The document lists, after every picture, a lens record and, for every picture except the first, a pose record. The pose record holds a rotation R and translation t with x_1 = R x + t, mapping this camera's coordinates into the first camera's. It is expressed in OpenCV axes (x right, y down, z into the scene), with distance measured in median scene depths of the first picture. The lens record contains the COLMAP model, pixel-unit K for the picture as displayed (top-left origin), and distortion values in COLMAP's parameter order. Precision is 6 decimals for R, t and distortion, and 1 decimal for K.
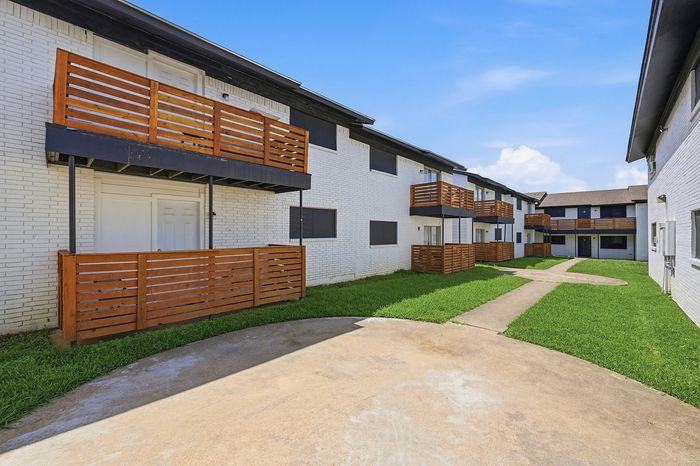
lens RADIAL K [[278.8, 0, 352.4], [0, 278.8, 232.6], [0, 0, 1]] dist [-0.000809, -0.000219]
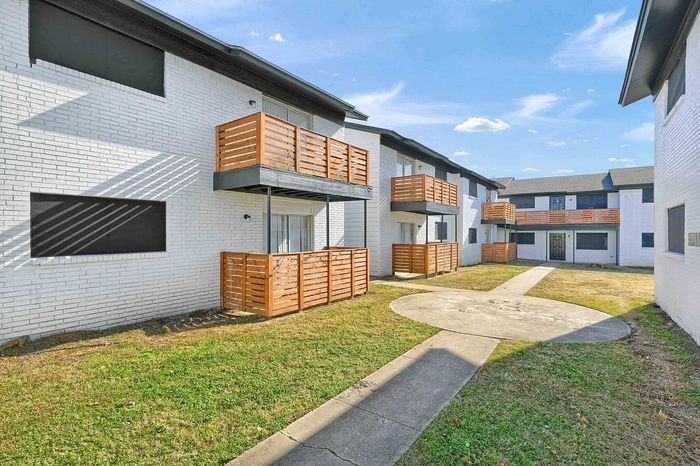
lens RADIAL K [[313.5, 0, 350.0], [0, 313.5, 233.0], [0, 0, 1]] dist [-0.019529, -0.000029]
pose [[0.994747, -0.004672, 0.102255, 0.198870], [0.004025, 0.999971, 0.006524, 0.004849], [-0.102283, -0.006078, 0.994737, 0.234073]]
